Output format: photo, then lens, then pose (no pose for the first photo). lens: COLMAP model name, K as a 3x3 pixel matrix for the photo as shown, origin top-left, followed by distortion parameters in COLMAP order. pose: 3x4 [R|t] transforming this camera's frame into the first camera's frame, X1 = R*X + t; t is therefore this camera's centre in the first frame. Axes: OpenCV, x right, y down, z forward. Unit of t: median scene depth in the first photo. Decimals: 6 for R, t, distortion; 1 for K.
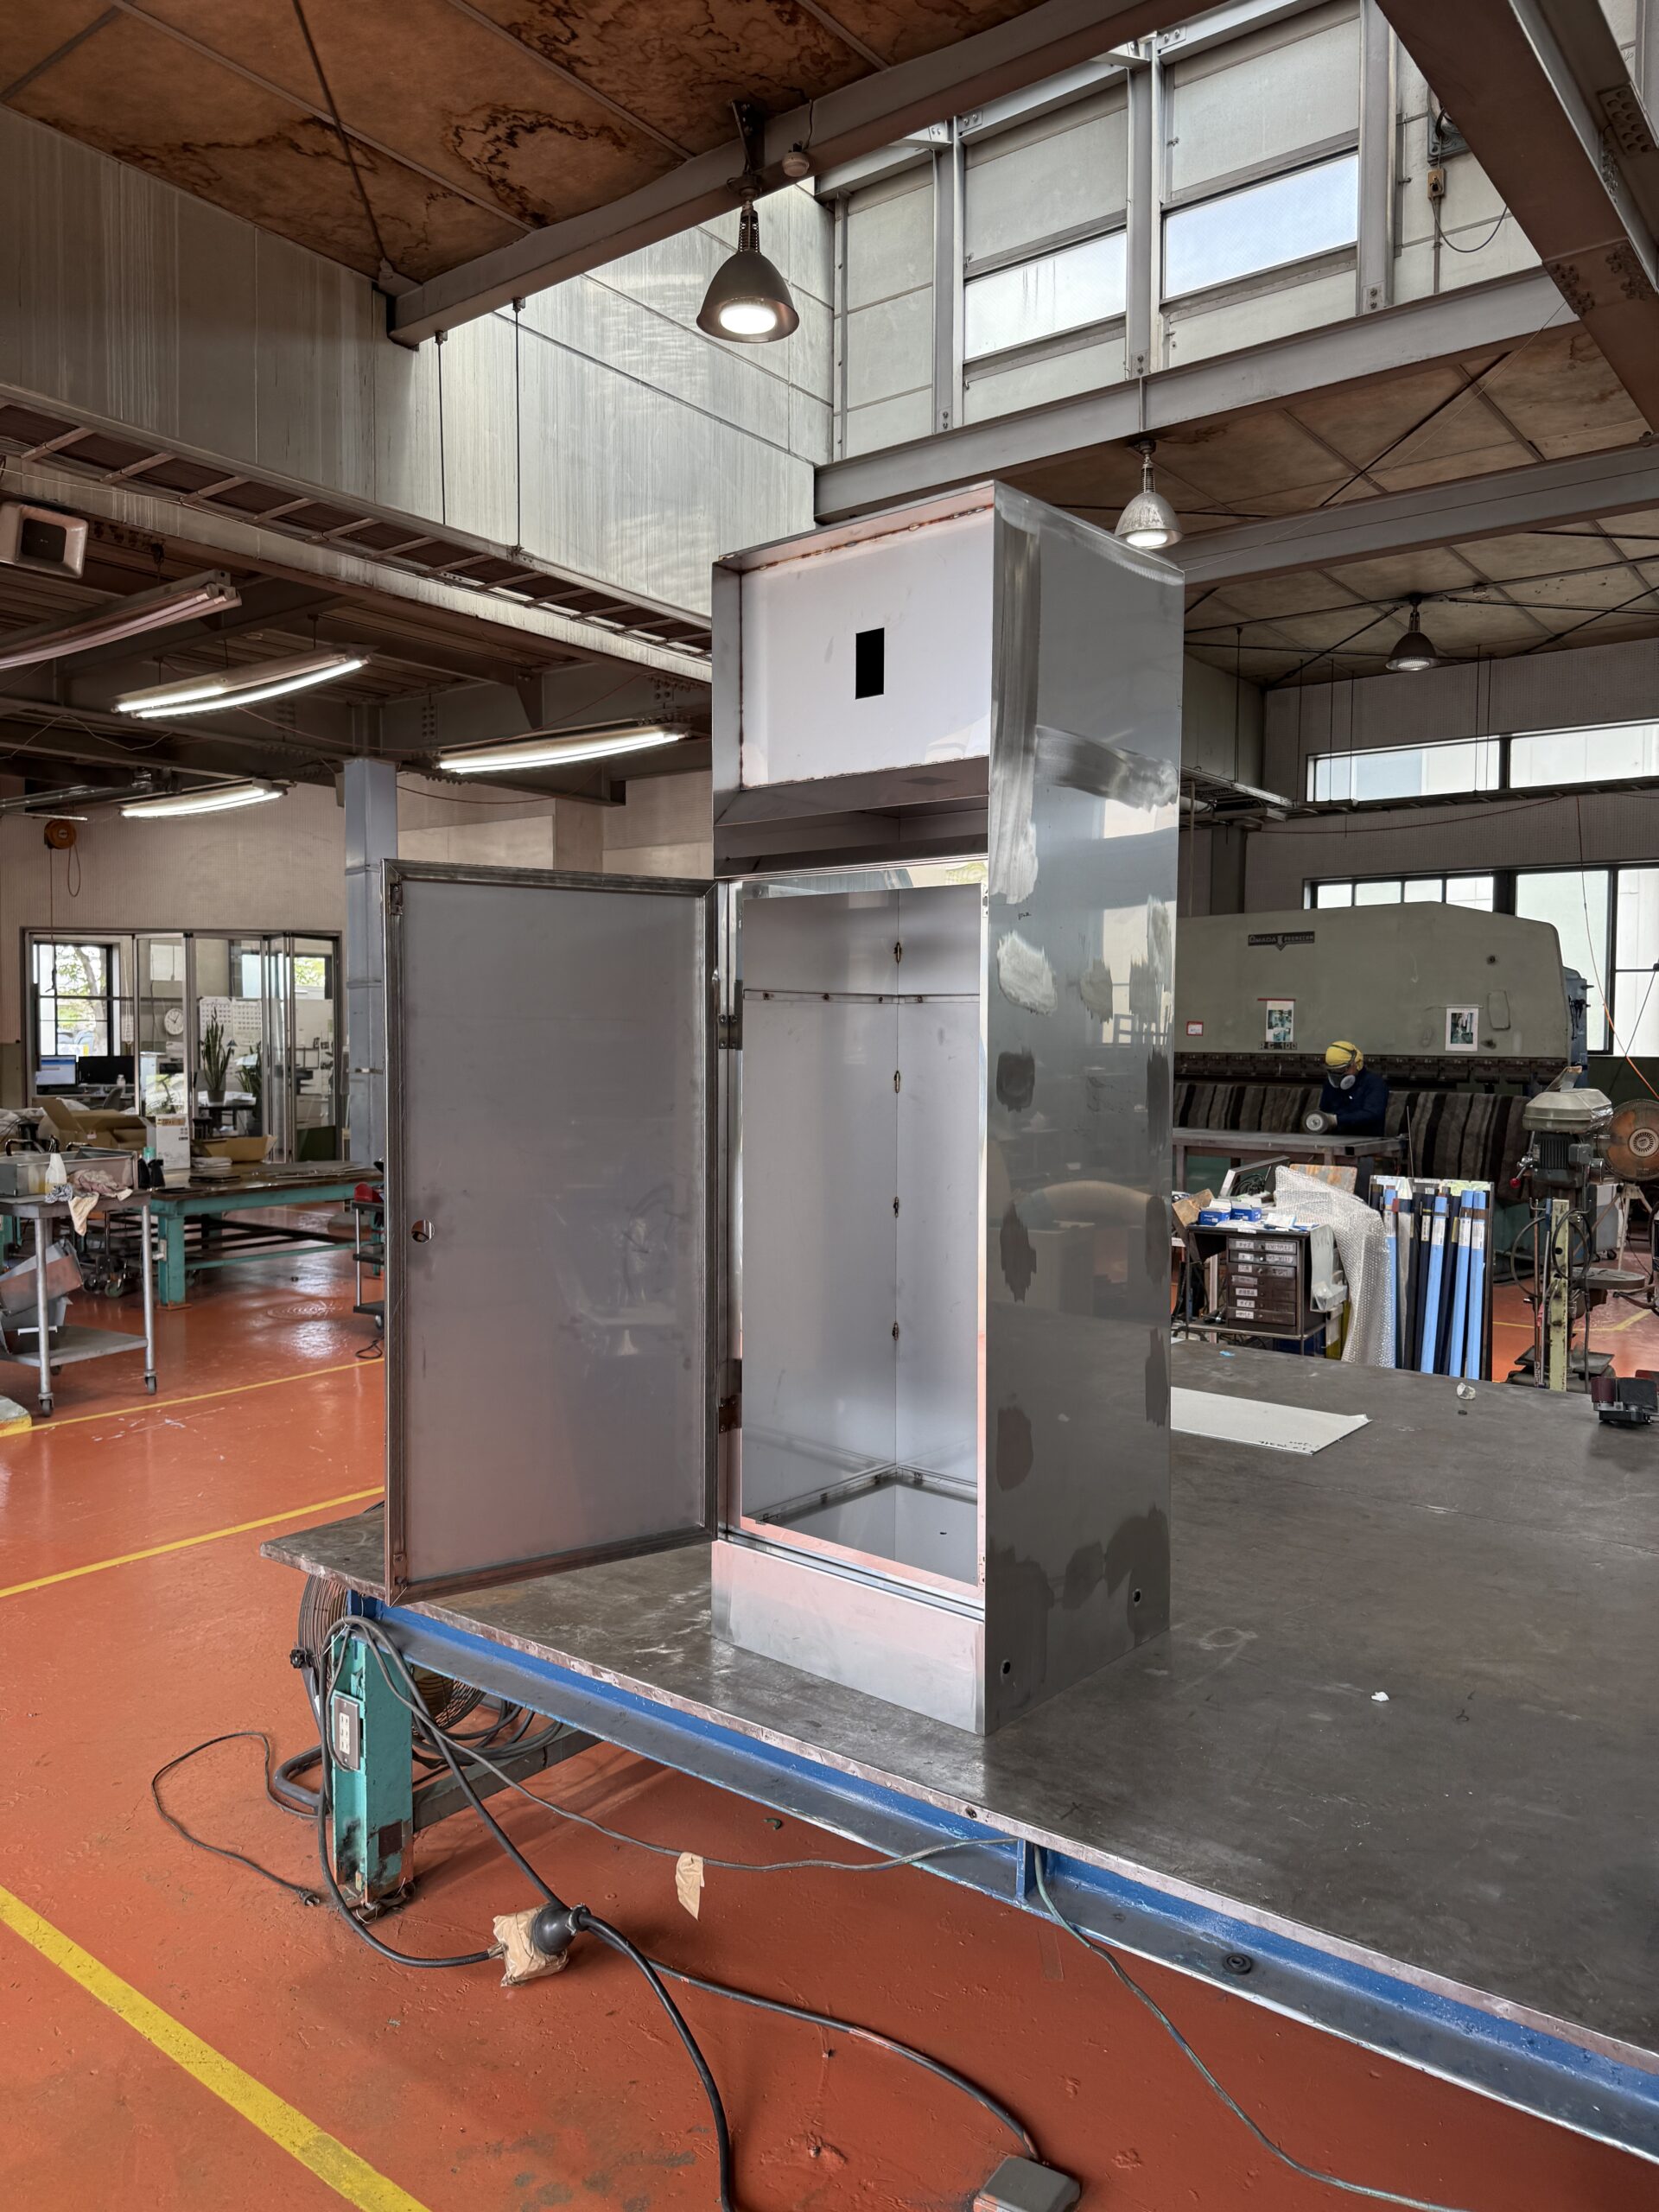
lens RADIAL K [[1546.3, 0, 829.5], [0, 1546.3, 1106.0], [0, 0, 1]] dist [0.124381, -0.000989]
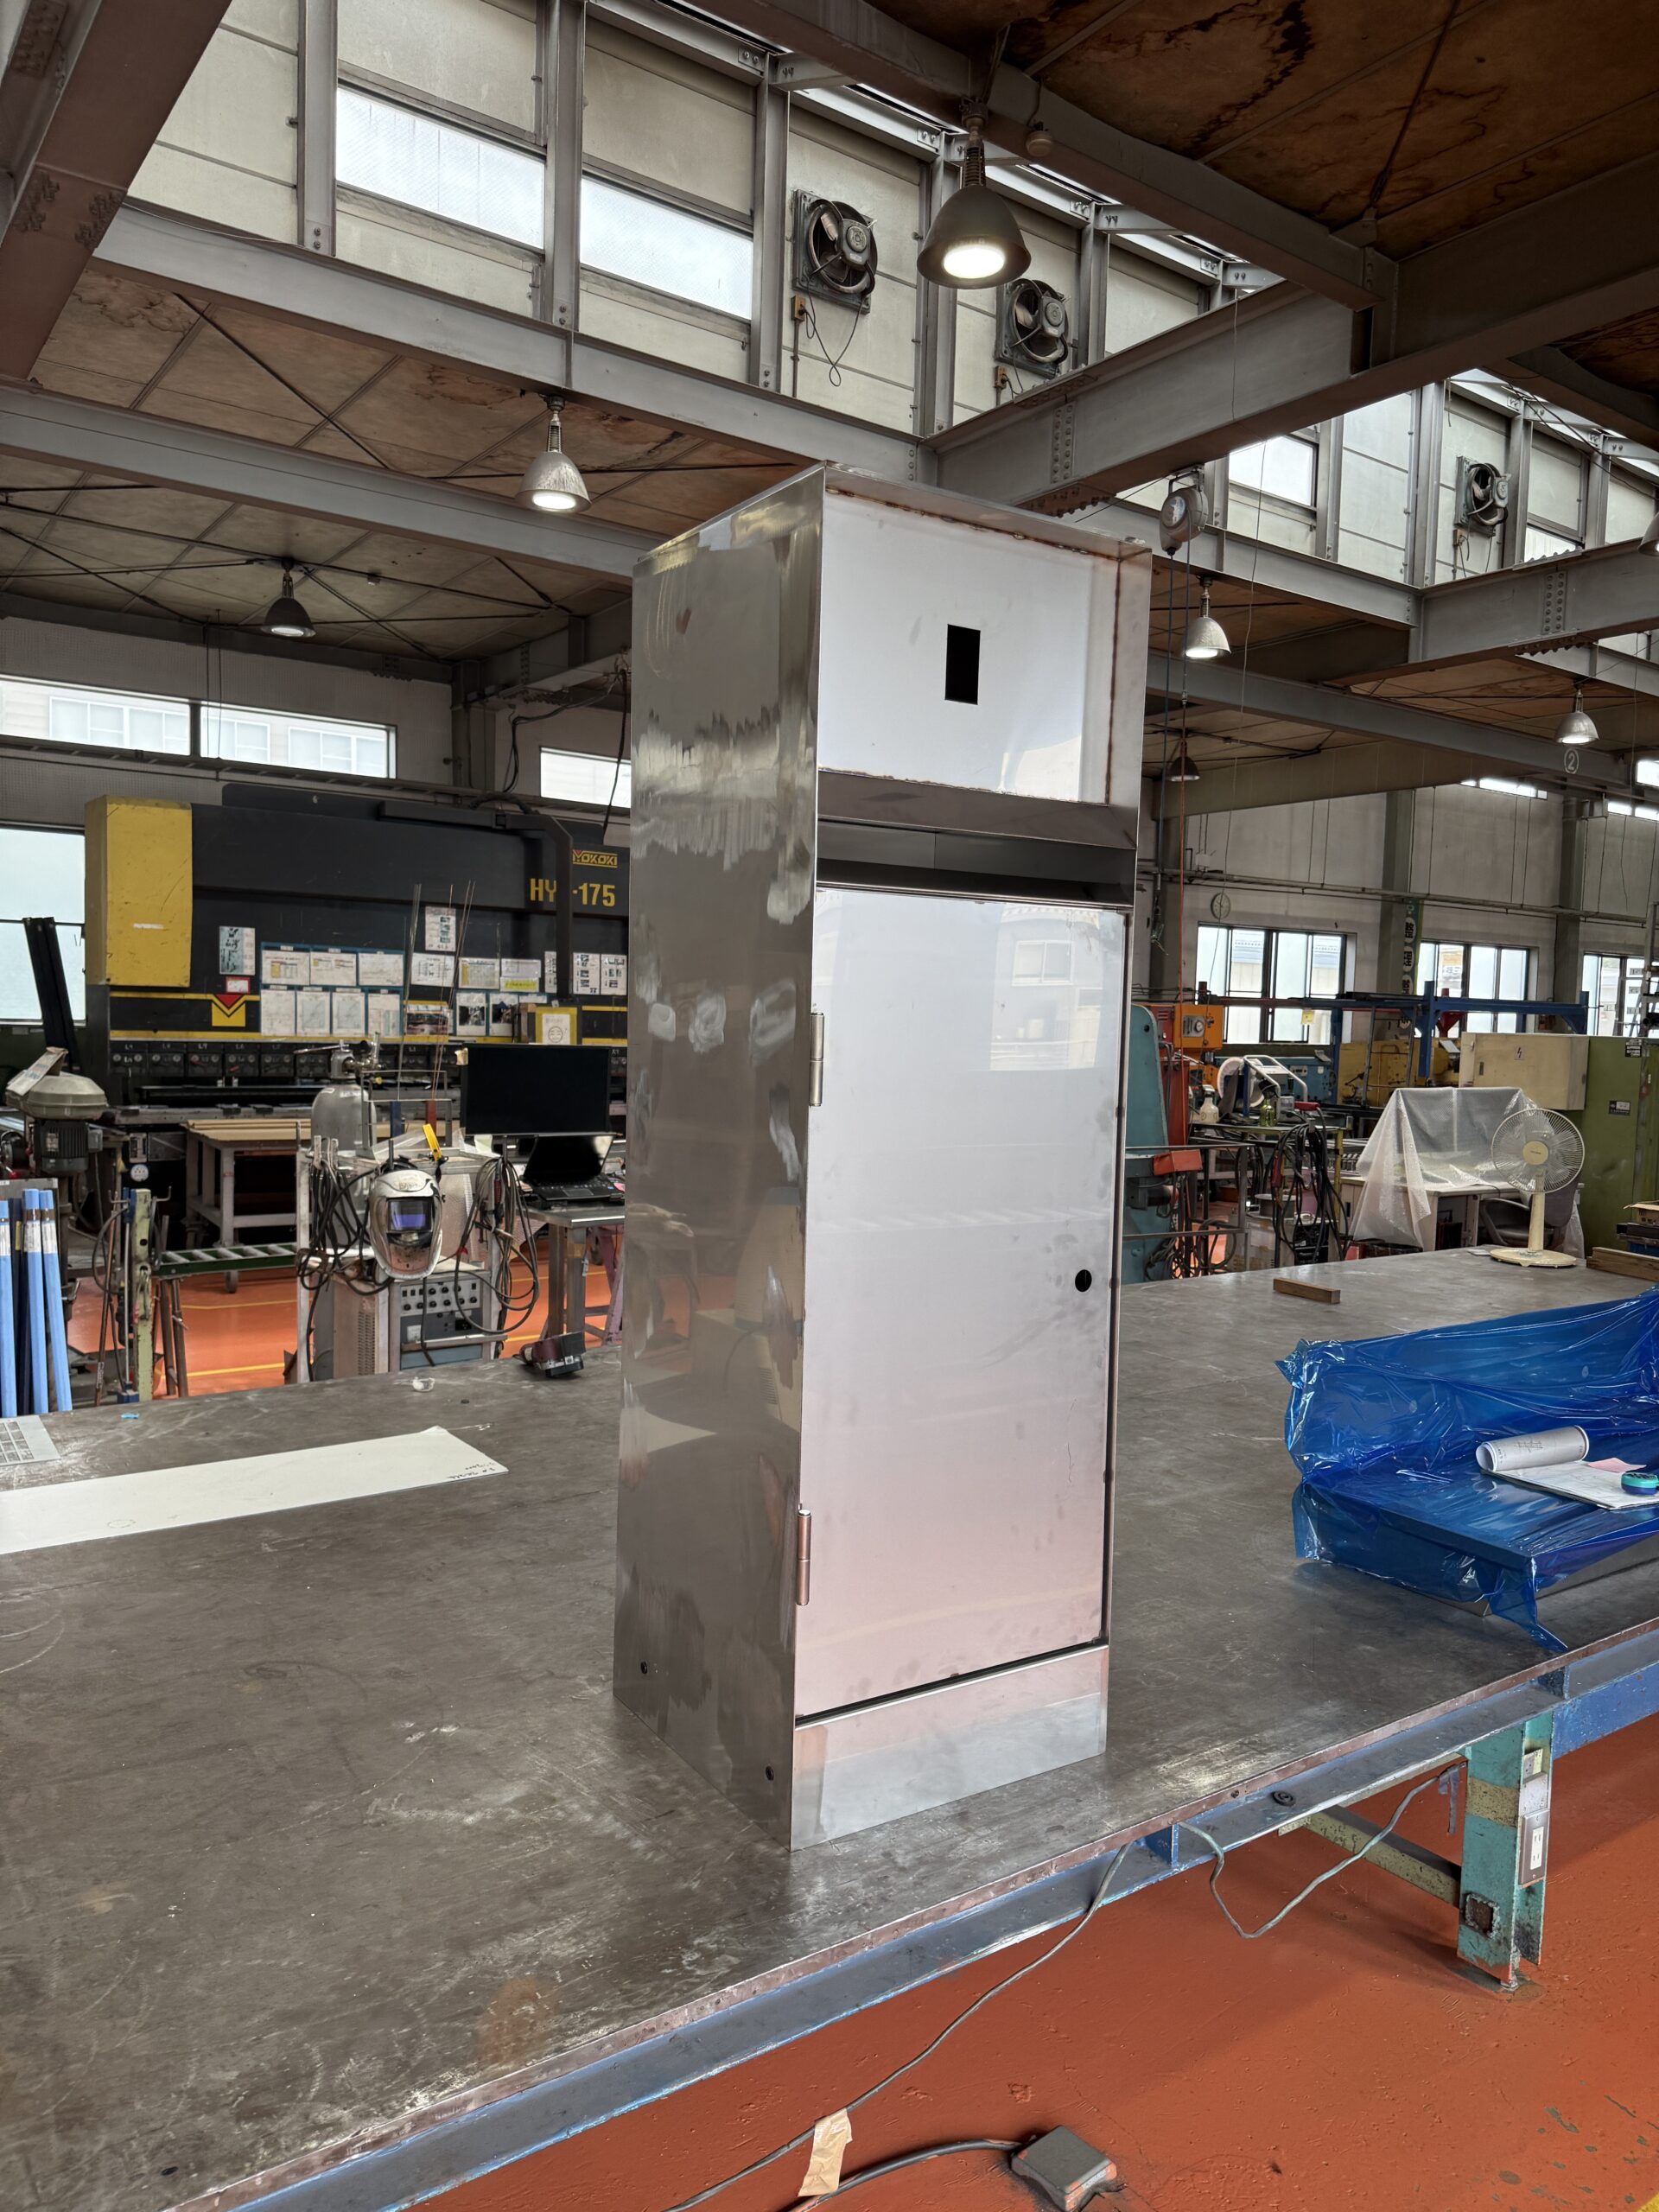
lens RADIAL K [[1639.0, 0, 832.9], [0, 1639.0, 1040.7], [0, 0, 1]] dist [0.042574, -0.007312]
pose [[0.304389, -0.025016, 0.952219, -0.665604], [0.030037, 0.999410, 0.016654, -0.059766], [-0.952074, 0.023533, 0.304960, 0.569384]]
